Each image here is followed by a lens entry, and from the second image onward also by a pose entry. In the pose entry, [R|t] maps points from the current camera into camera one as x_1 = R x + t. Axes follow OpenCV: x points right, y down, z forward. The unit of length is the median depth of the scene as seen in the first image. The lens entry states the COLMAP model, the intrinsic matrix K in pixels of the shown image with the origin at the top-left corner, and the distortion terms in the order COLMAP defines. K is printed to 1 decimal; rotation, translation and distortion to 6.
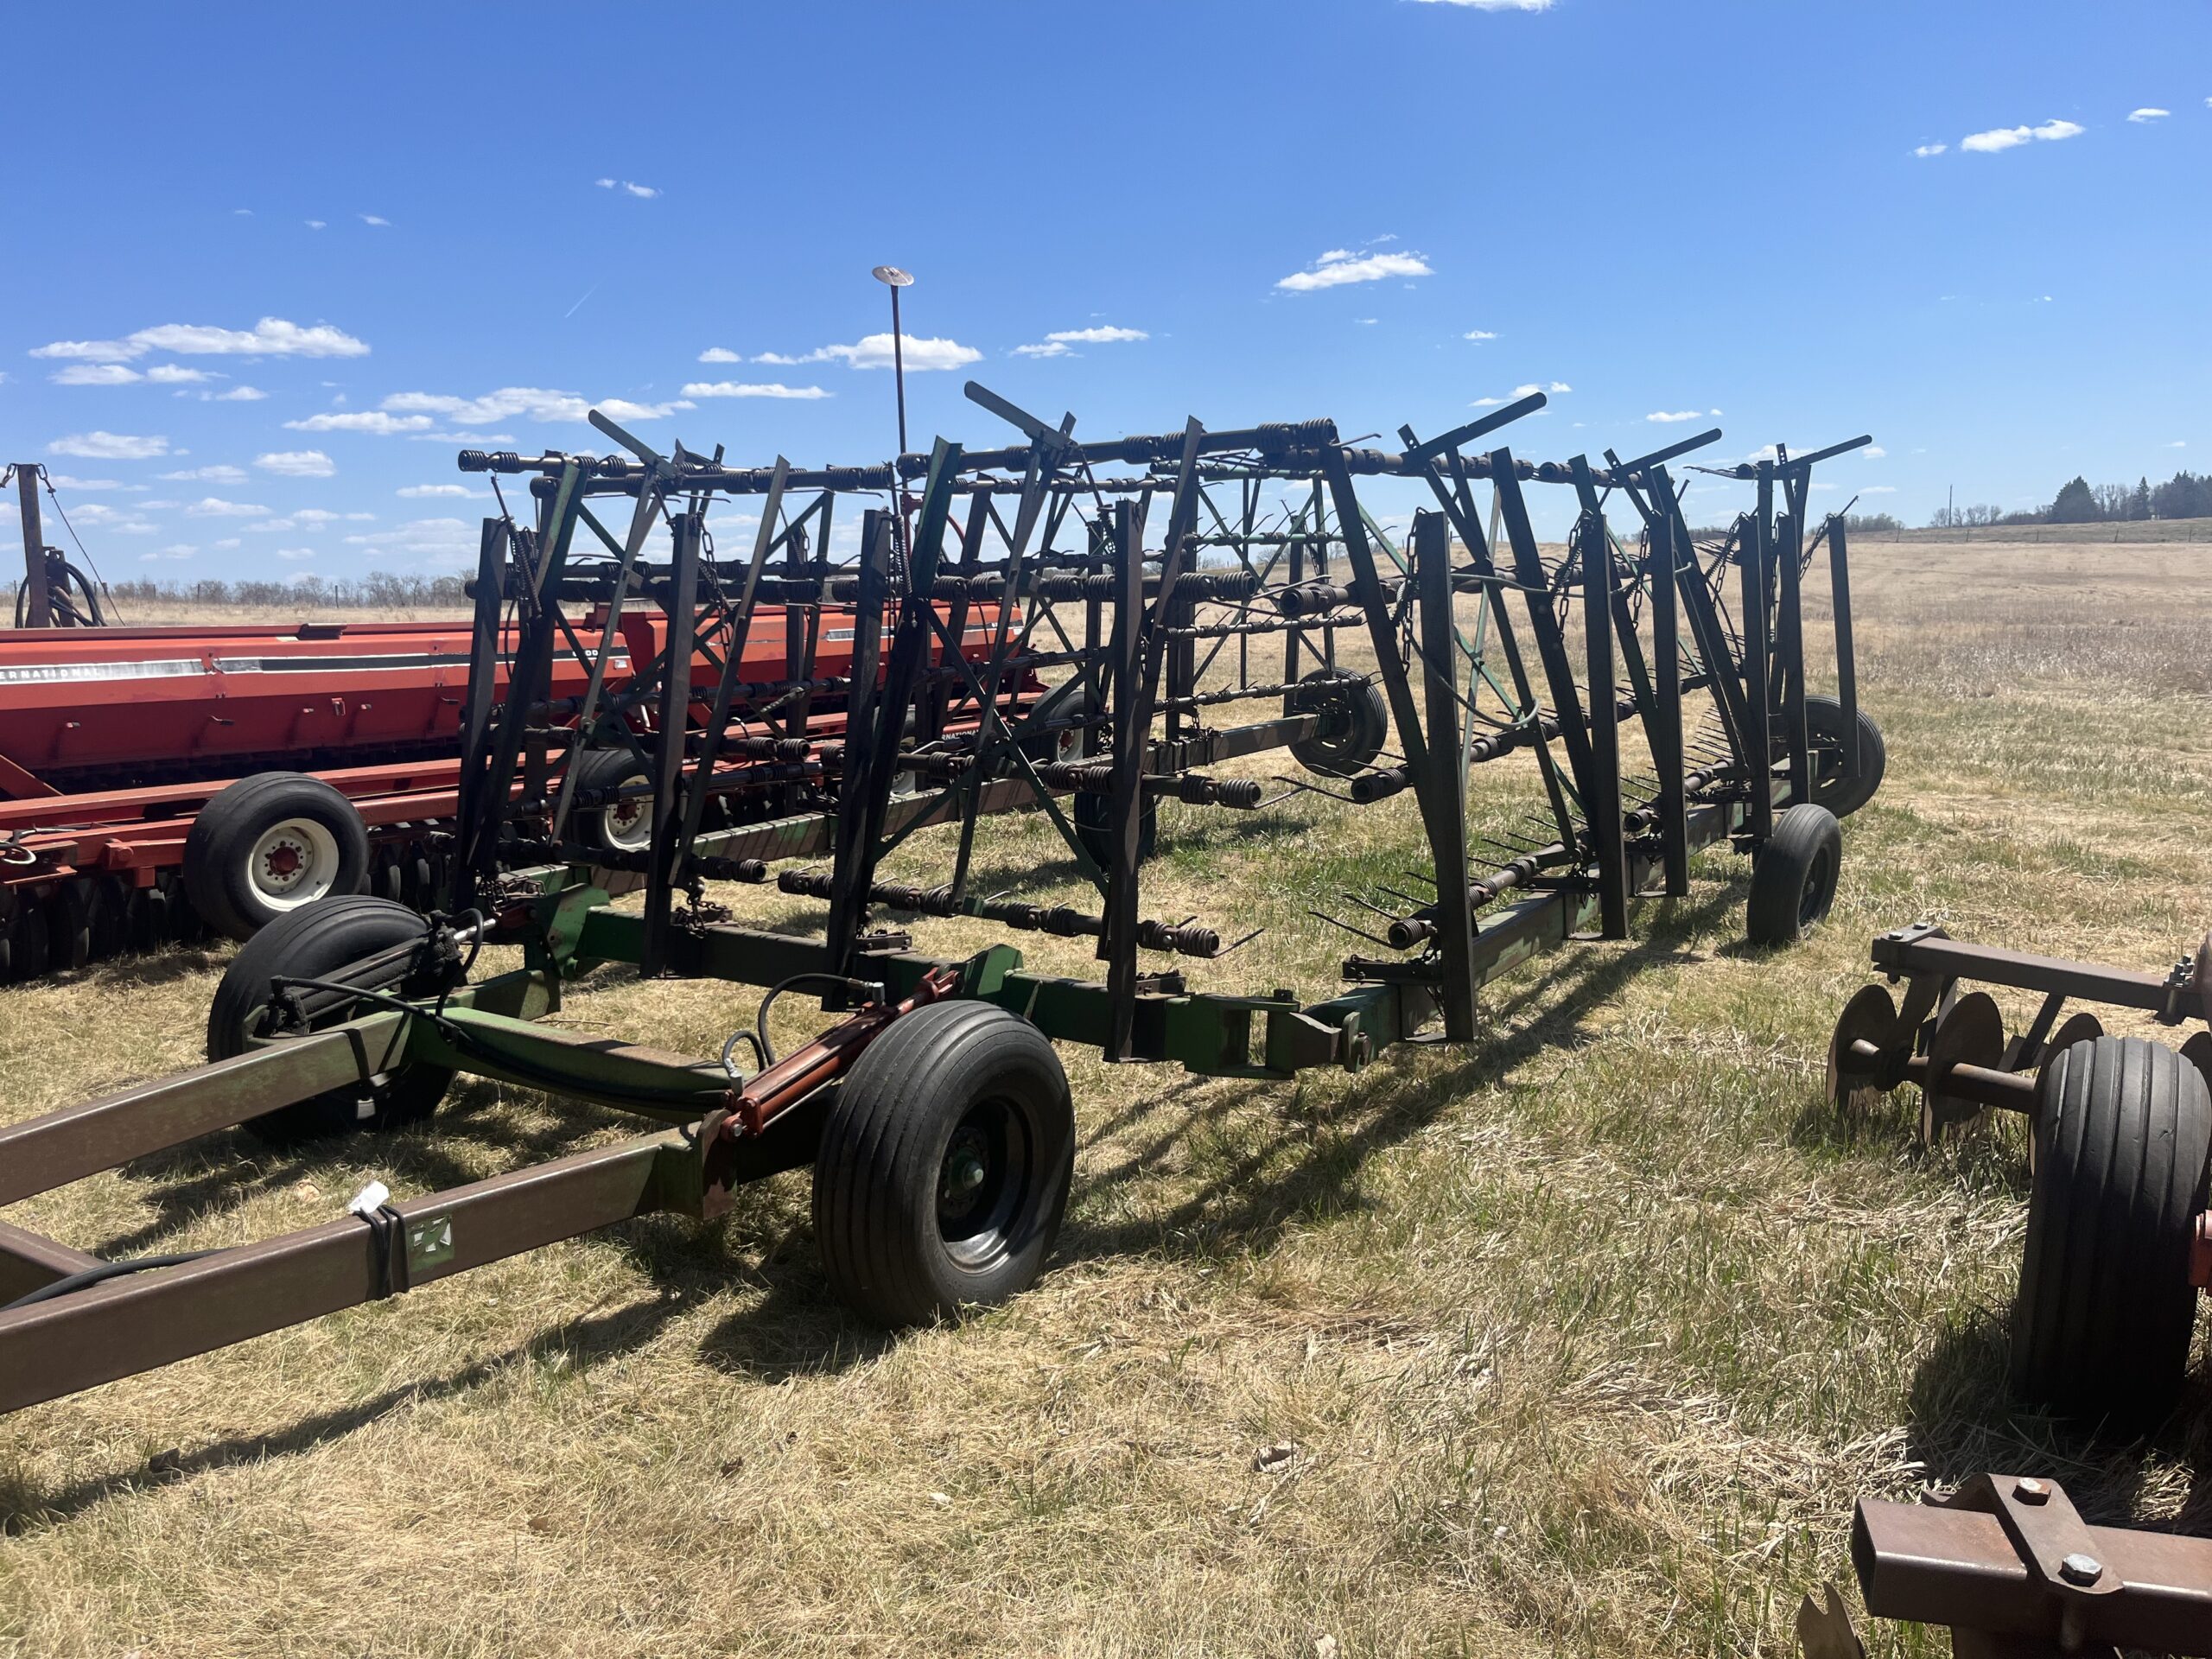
lens RADIAL K [[1690.9, 0, 1106.0], [0, 1690.9, 829.5], [0, 0, 1]] dist [0.012130, 0.006132]
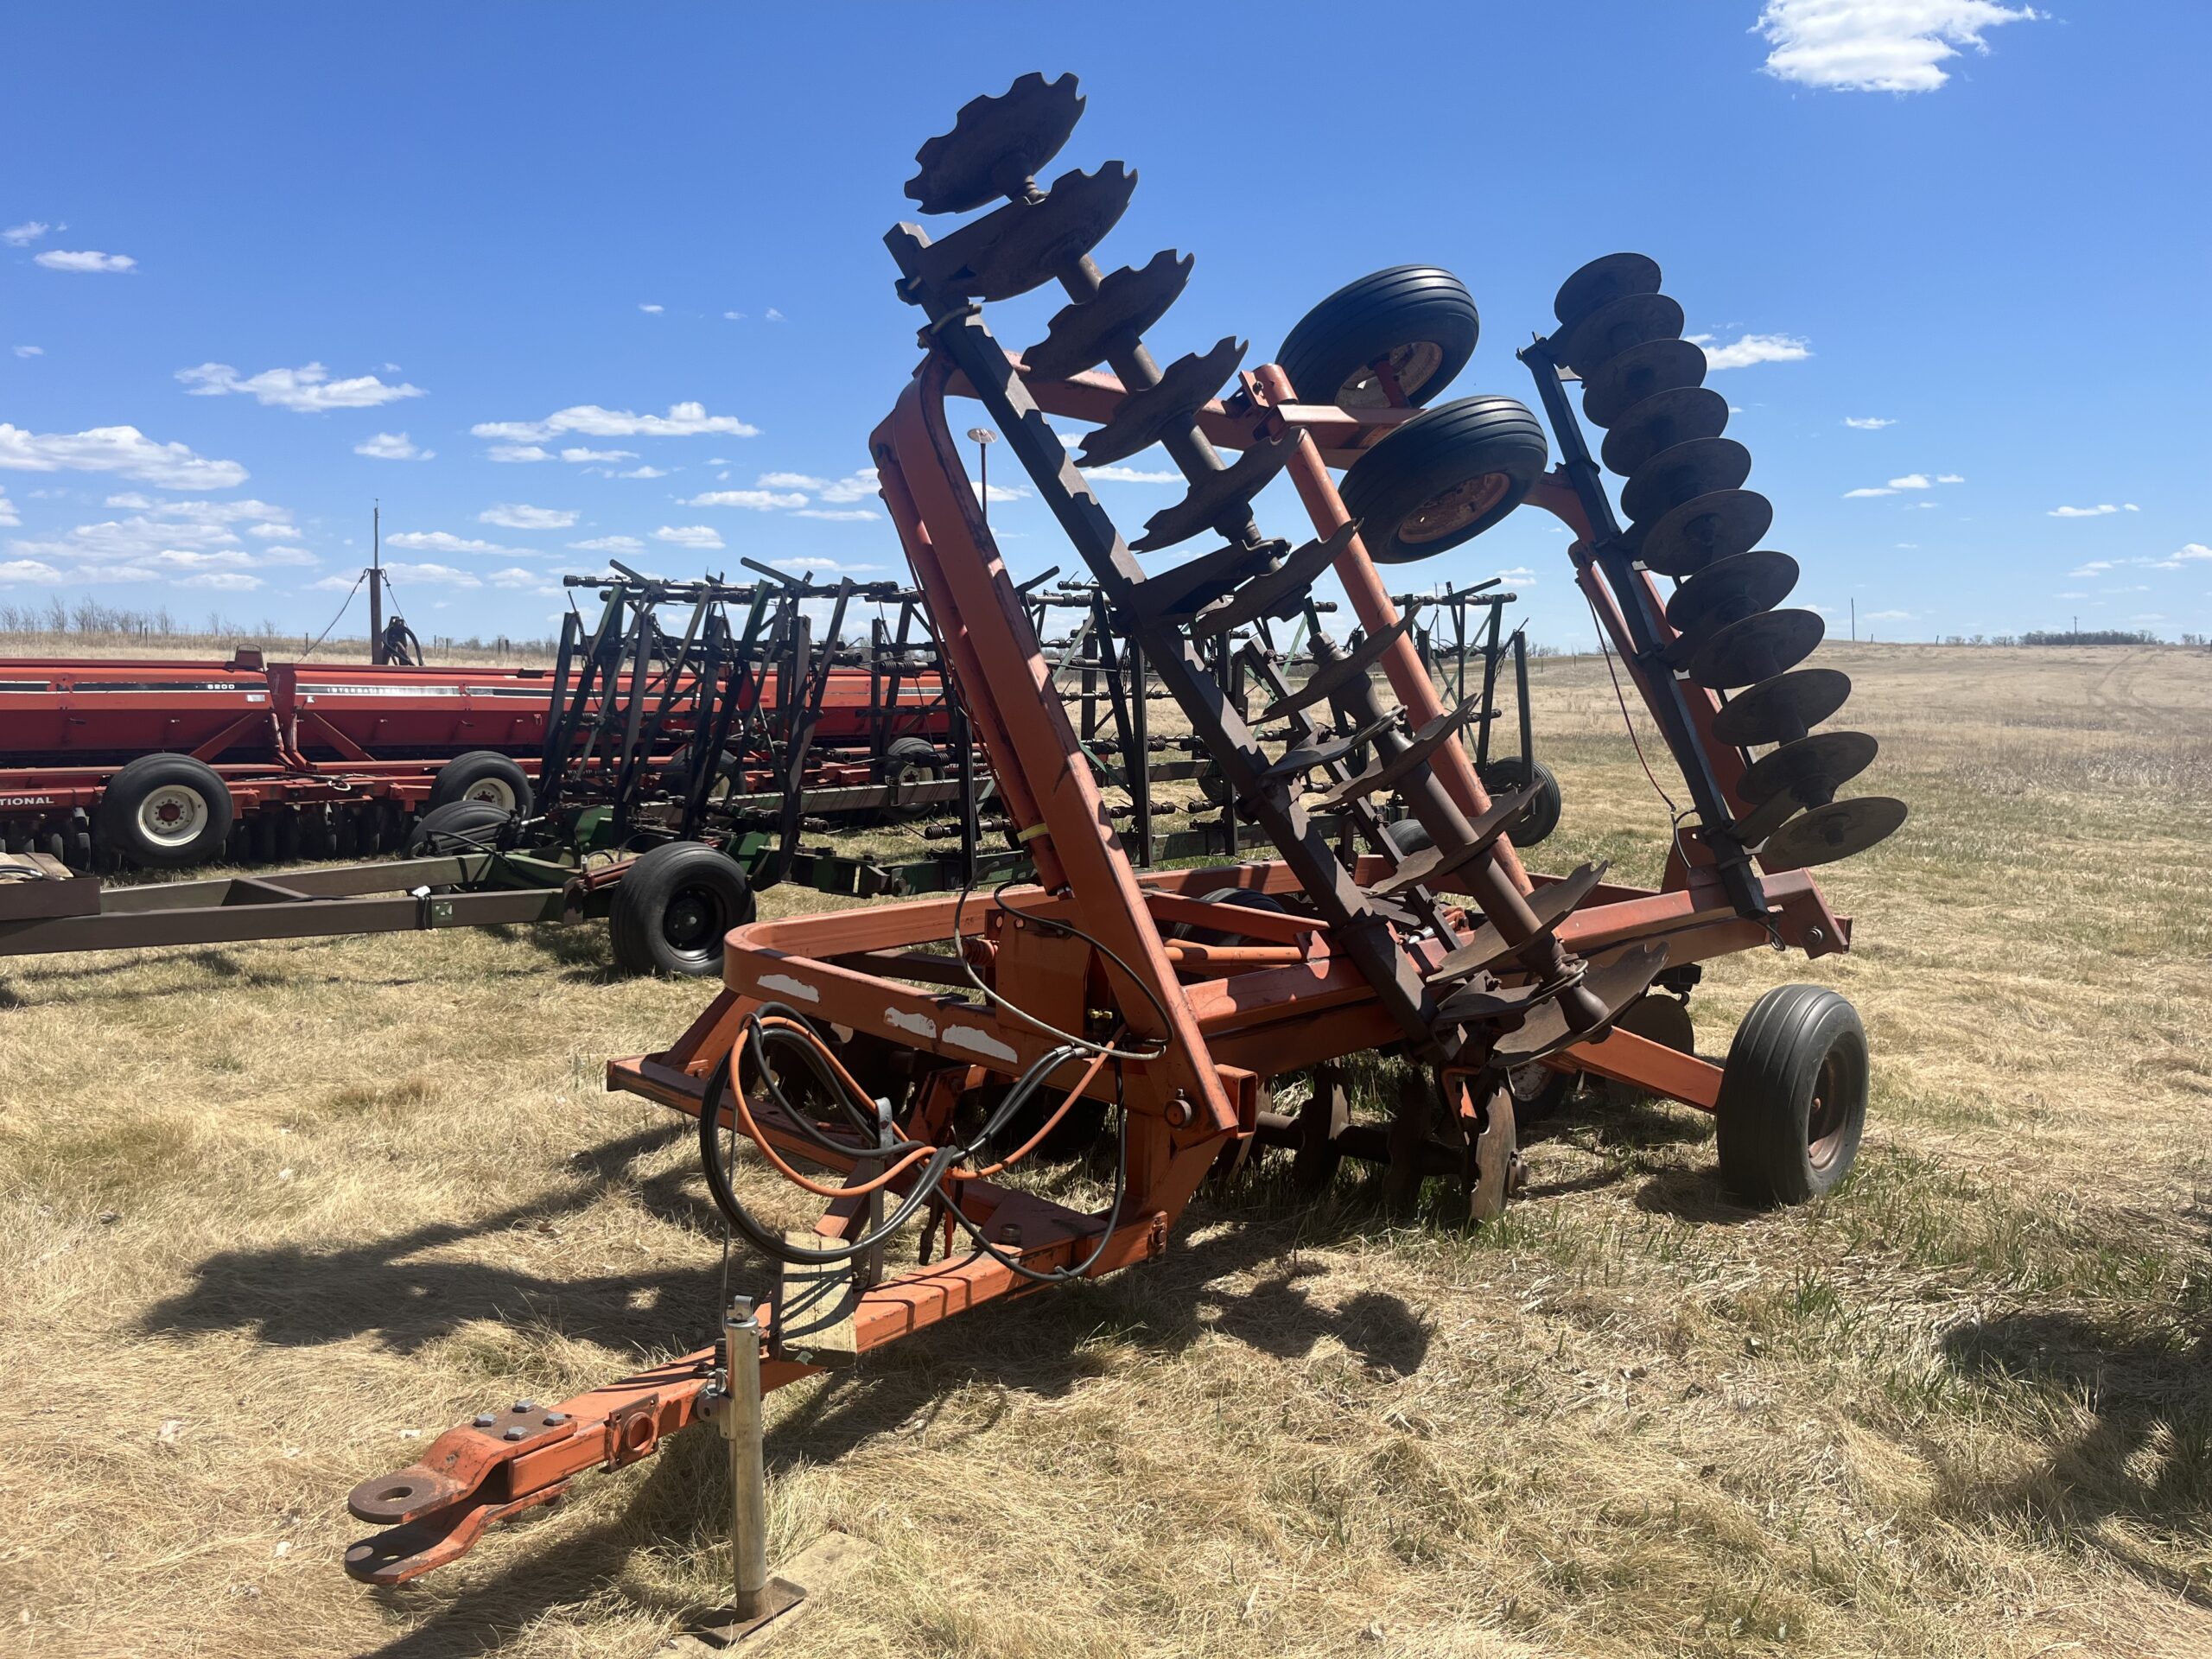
lens RADIAL K [[1690.9, 0, 1106.0], [0, 1690.9, 829.5], [0, 0, 1]] dist [0.012130, 0.006132]
pose [[0.980411, 0.052185, -0.189921, 0.498684], [-0.061190, 0.997248, -0.041856, 0.084808], [0.187214, 0.052658, 0.980907, -0.613815]]
